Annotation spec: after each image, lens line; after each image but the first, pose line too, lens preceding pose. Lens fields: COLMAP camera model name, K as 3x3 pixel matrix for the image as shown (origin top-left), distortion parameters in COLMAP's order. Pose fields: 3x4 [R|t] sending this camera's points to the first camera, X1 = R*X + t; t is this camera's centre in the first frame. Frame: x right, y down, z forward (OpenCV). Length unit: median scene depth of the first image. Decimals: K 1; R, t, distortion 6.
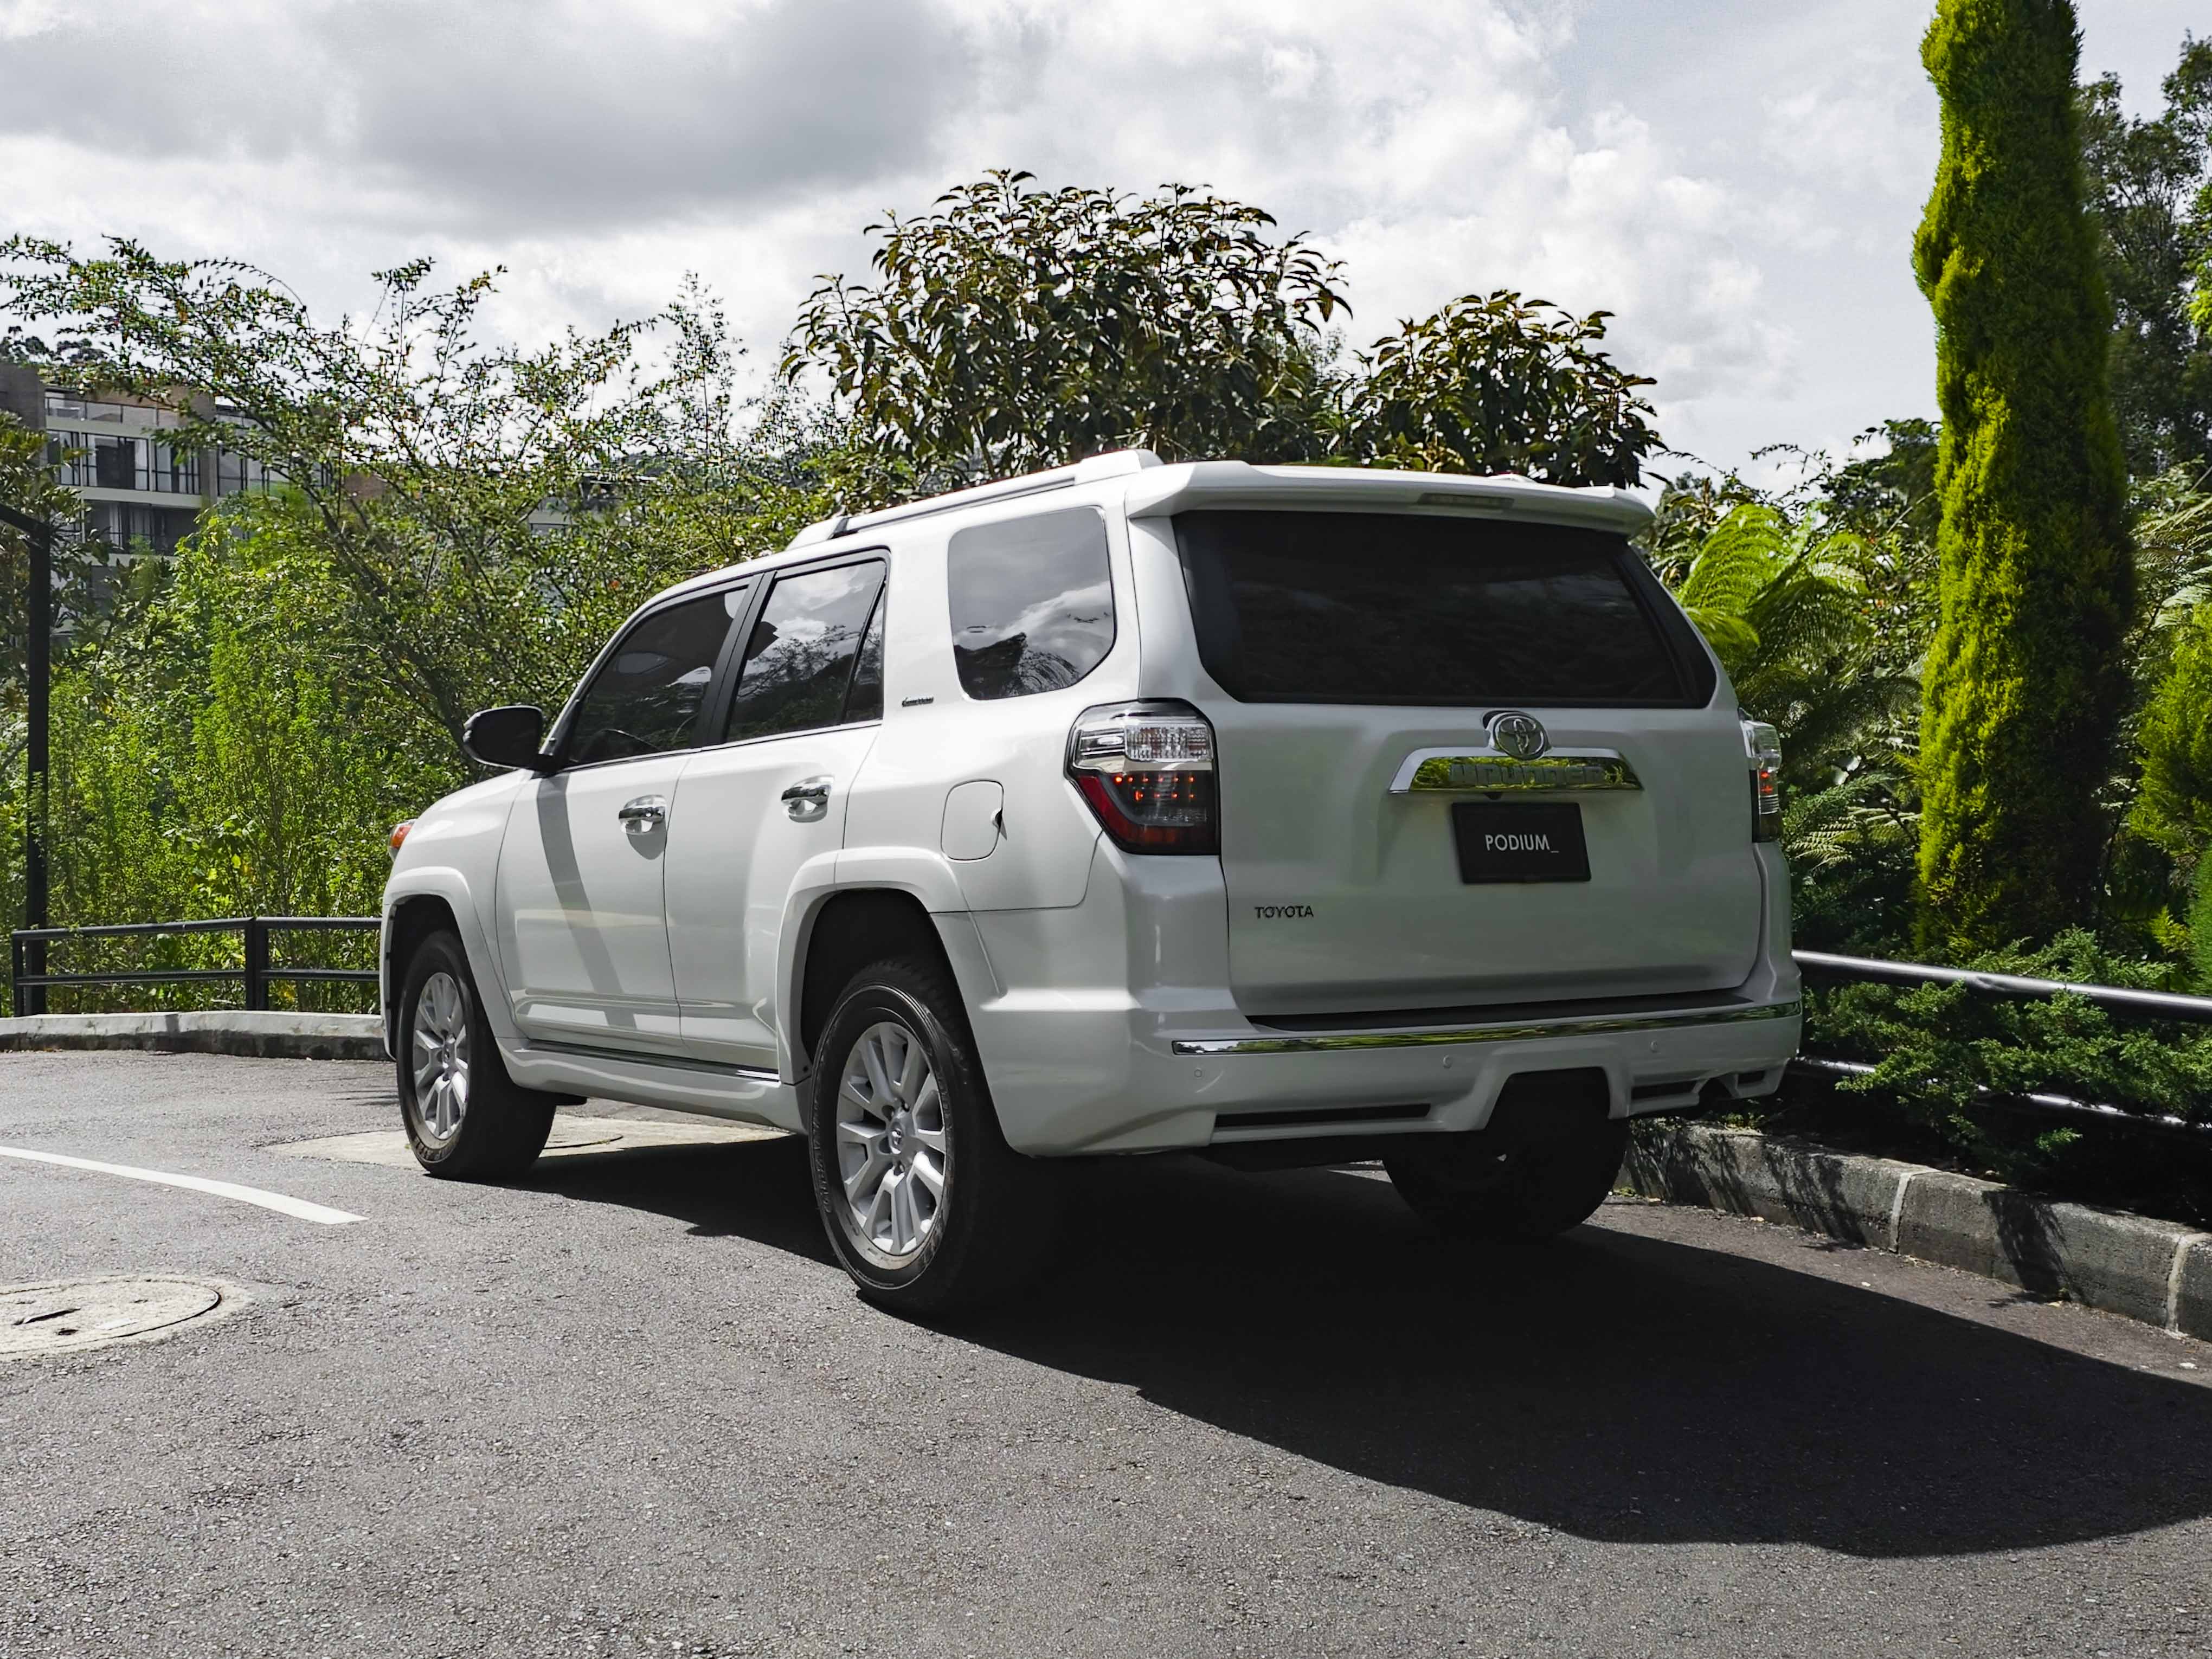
lens RADIAL K [[2843.1, 0, 1080.3], [0, 2843.1, 778.4], [0, 0, 1]] dist [0.159608, -0.376619]
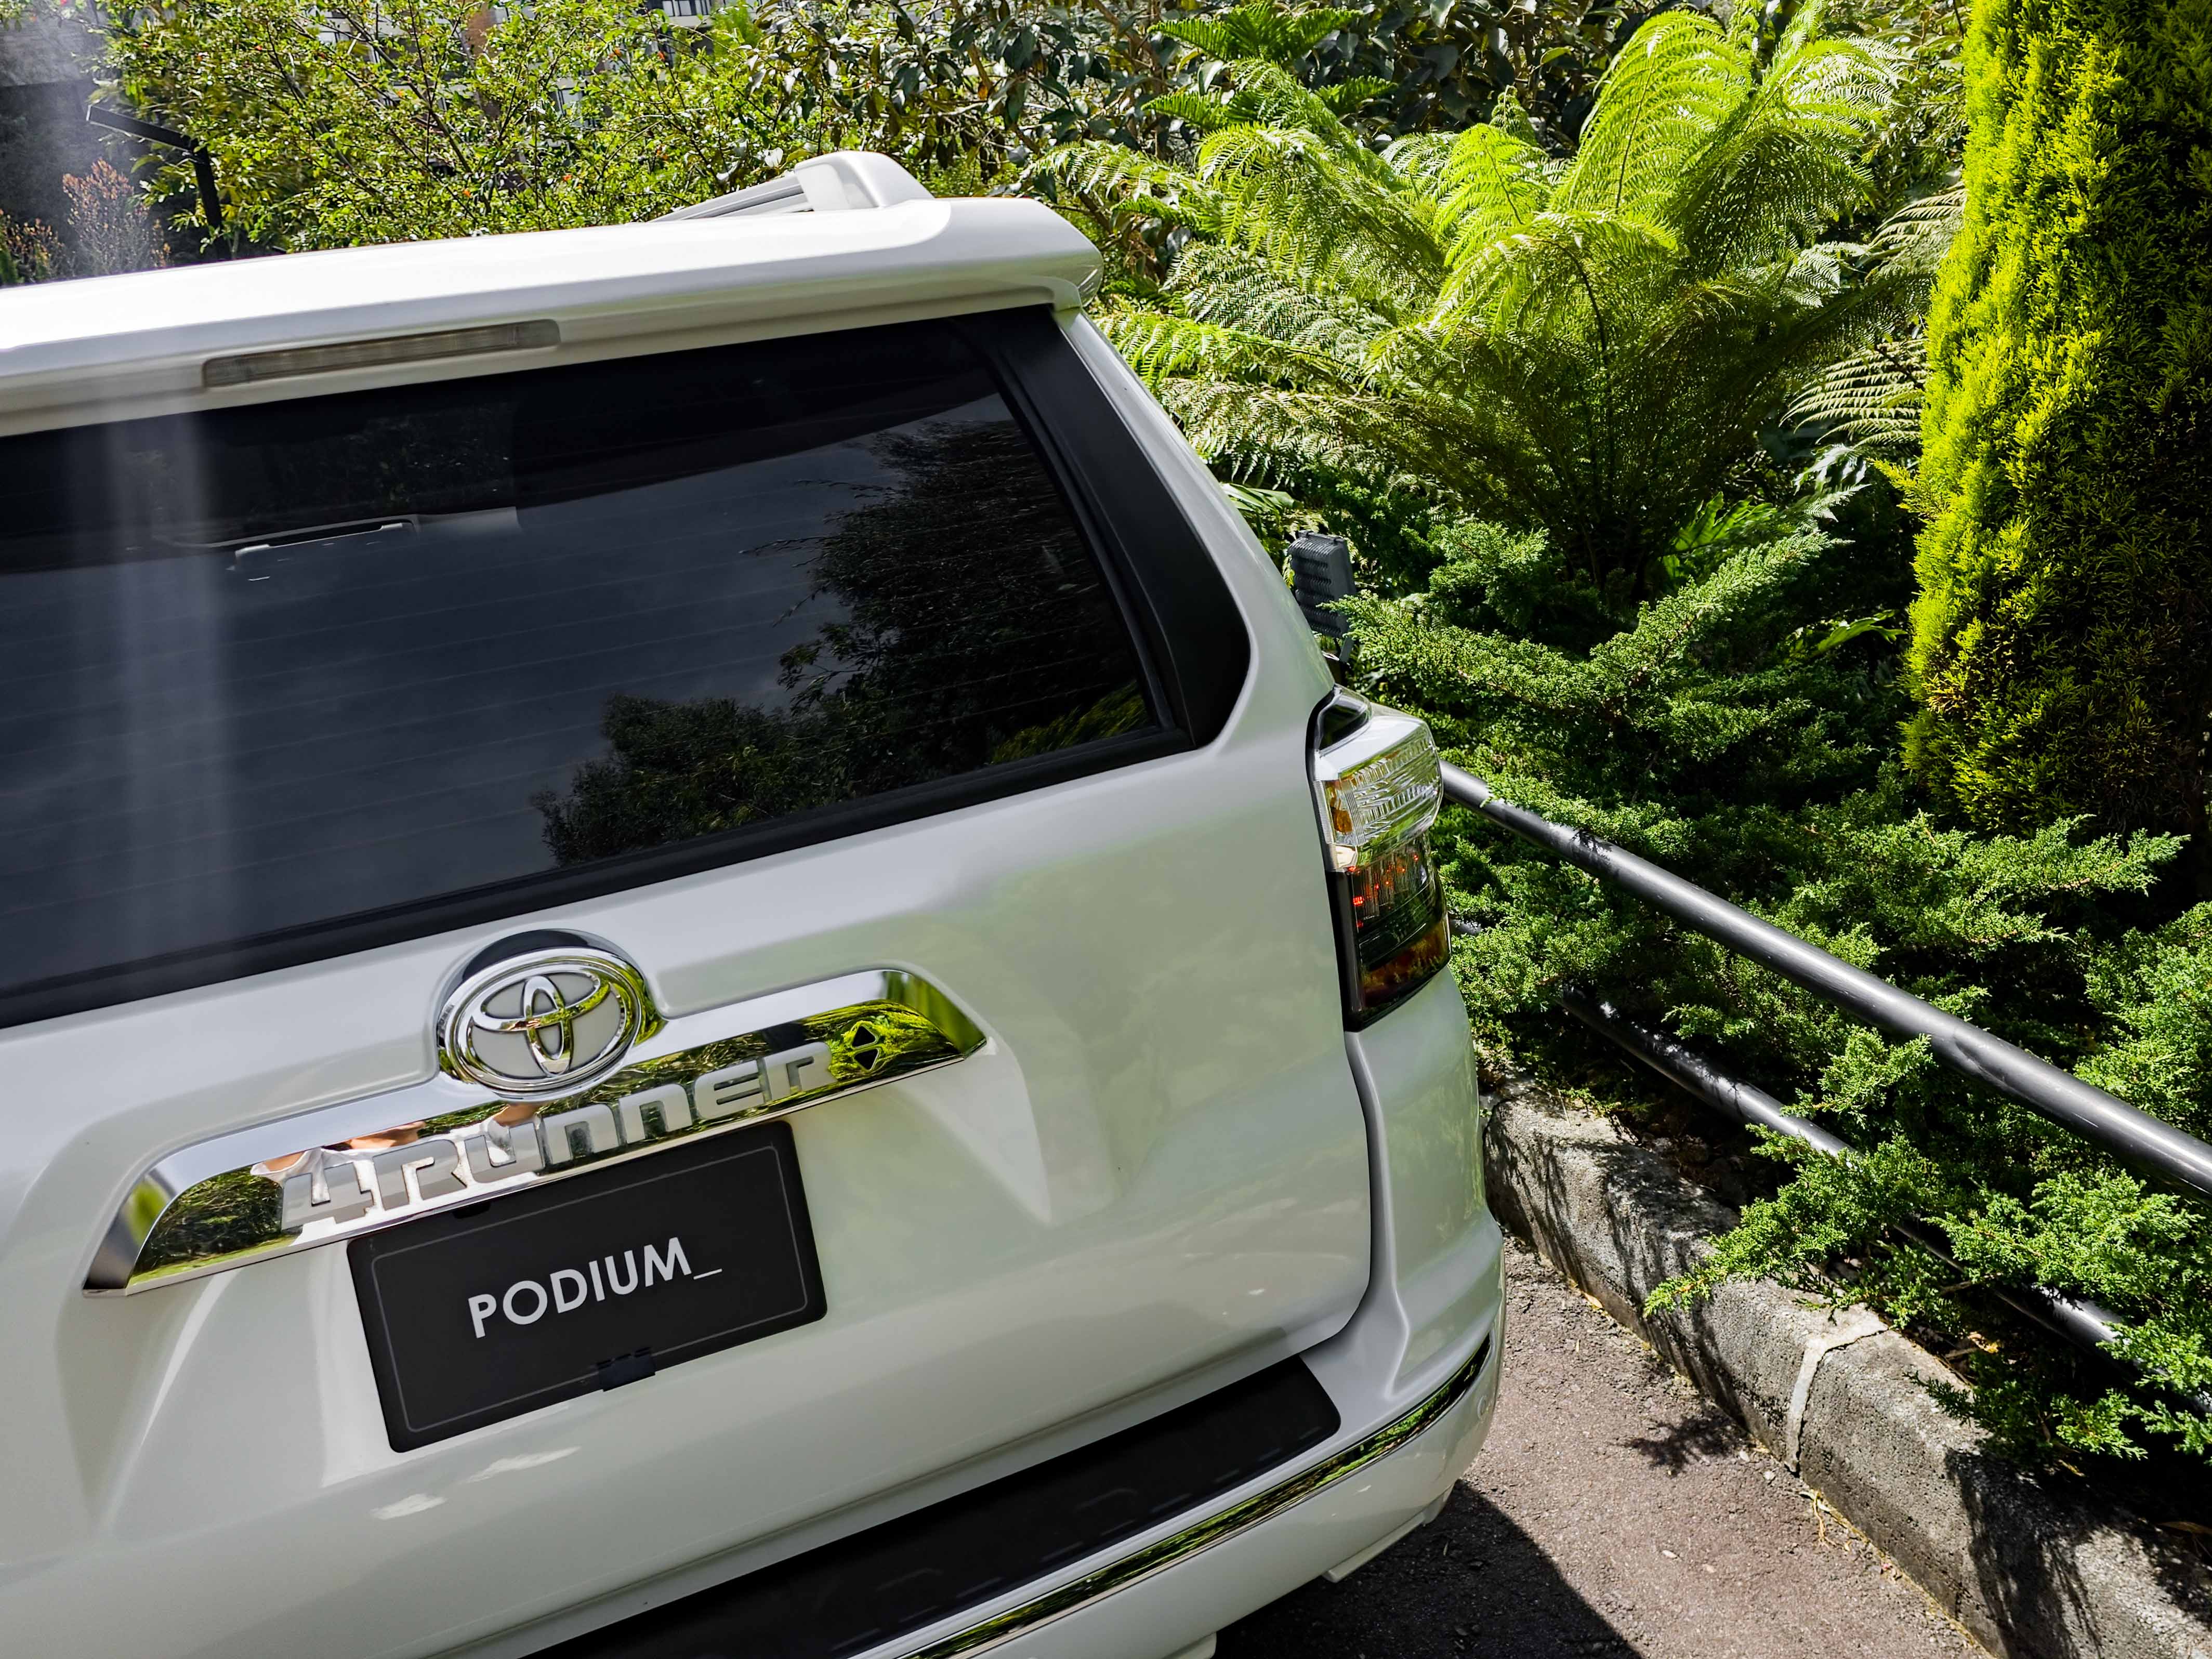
lens RADIAL K [[1962.5, 0, 1079.3], [0, 1962.5, 815.0], [0, 0, 1]] dist [0.084526, -0.101712]
pose [[0.980238, -0.054017, -0.190303, 0.202295], [0.109240, 0.949826, 0.293082, -0.080375], [0.164923, -0.308079, 0.936956, 0.578810]]
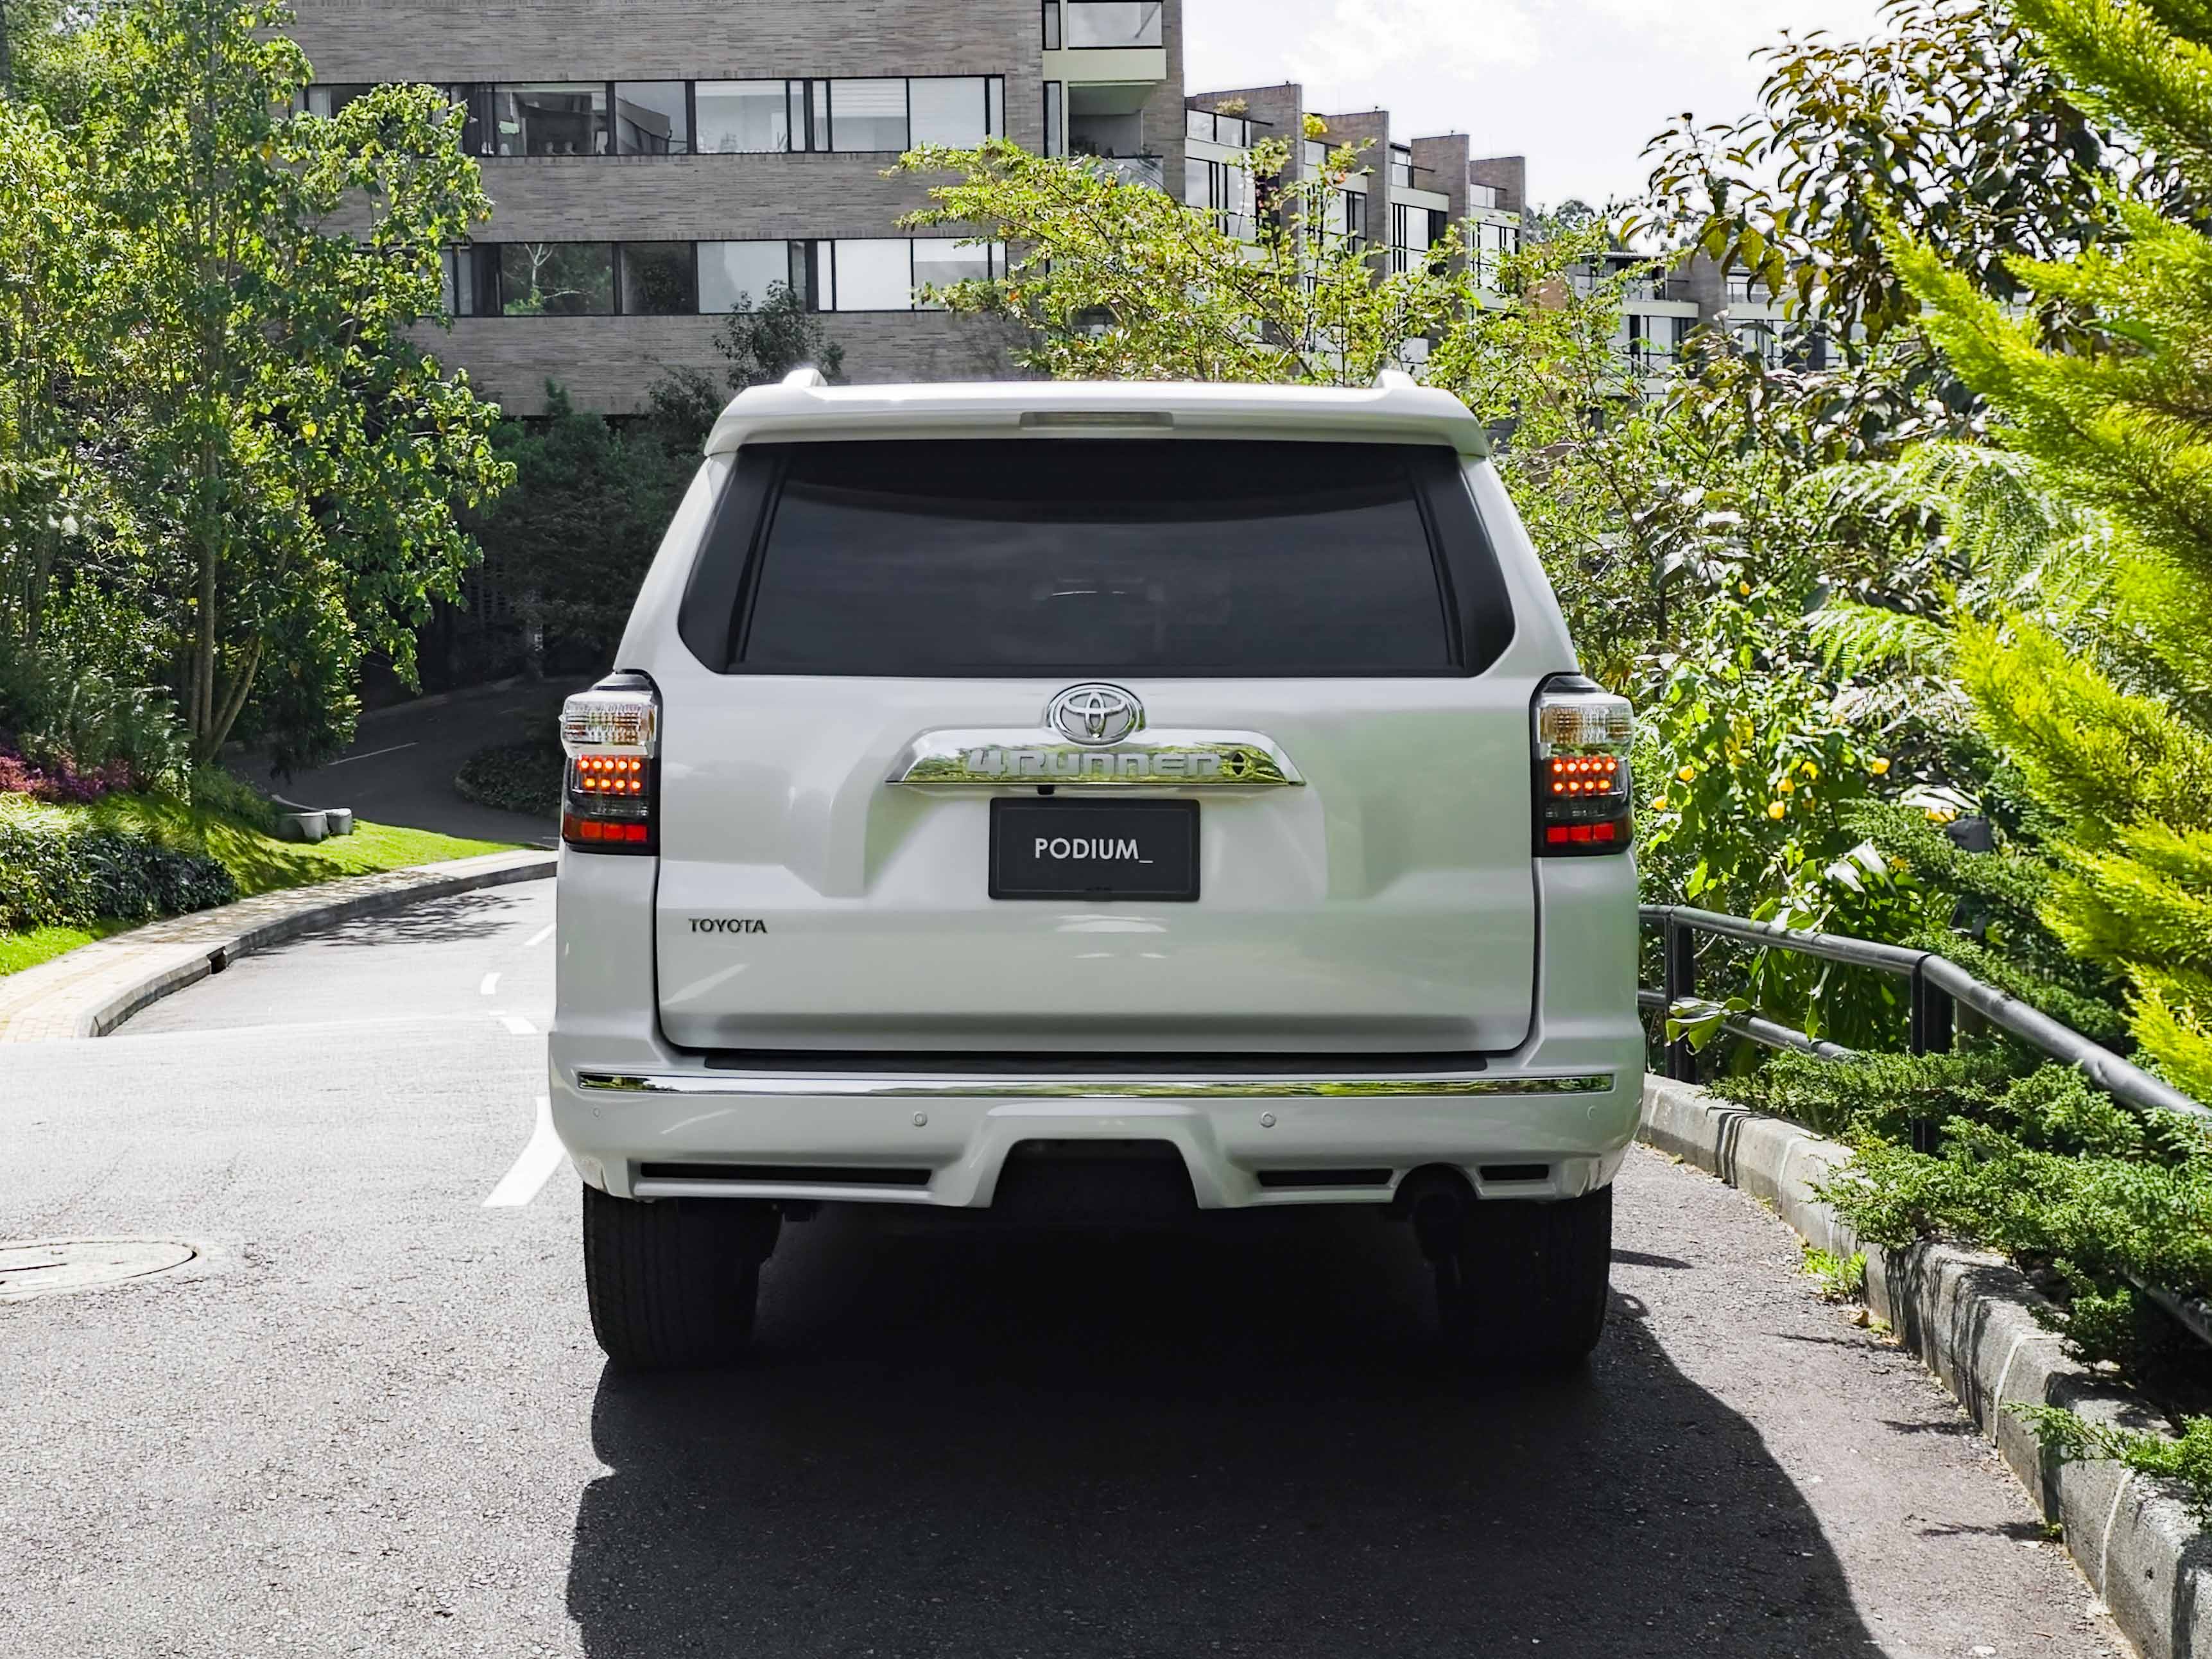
lens RADIAL K [[2838.2, 0, 1111.4], [0, 2838.2, 760.1], [0, 0, 1]] dist [0.167527, -0.381026]
pose [[0.838066, 0.022093, -0.545122, 0.437294], [-0.009501, 0.999619, 0.025907, -0.017272], [0.545487, -0.016532, 0.837956, 0.252421]]
